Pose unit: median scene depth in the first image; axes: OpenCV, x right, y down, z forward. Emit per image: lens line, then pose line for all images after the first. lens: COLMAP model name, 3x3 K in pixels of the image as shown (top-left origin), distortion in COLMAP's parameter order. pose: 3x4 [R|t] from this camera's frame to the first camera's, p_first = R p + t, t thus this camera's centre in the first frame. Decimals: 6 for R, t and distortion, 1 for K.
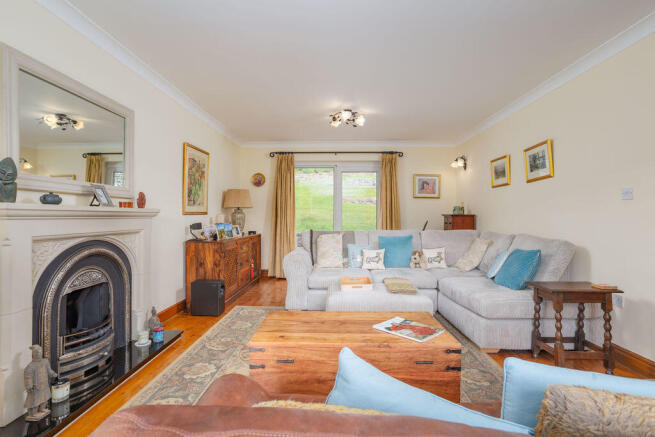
lens RADIAL K [[314.0, 0, 327.5], [0, 314.0, 218.5], [0, 0, 1]] dist [-0.000743, -0.000073]
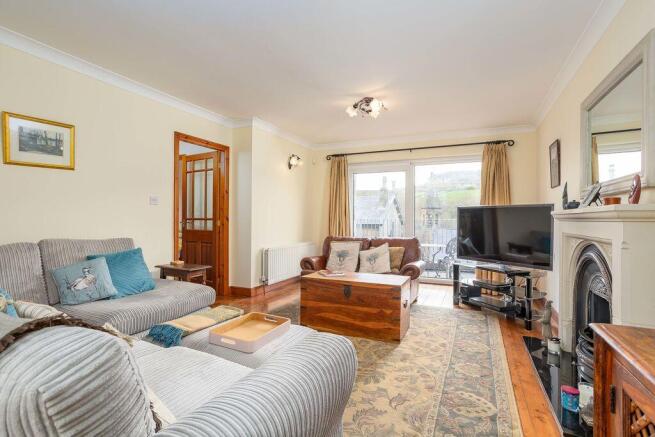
lens RADIAL K [[314.0, 0, 327.5], [0, 314.0, 218.5], [0, 0, 1]] dist [-0.000743, -0.000073]
pose [[-0.916677, -0.006562, 0.399576, -0.323430], [-0.002027, 0.999929, 0.011772, -0.010332], [-0.399624, 0.009981, -0.916625, 1.752628]]
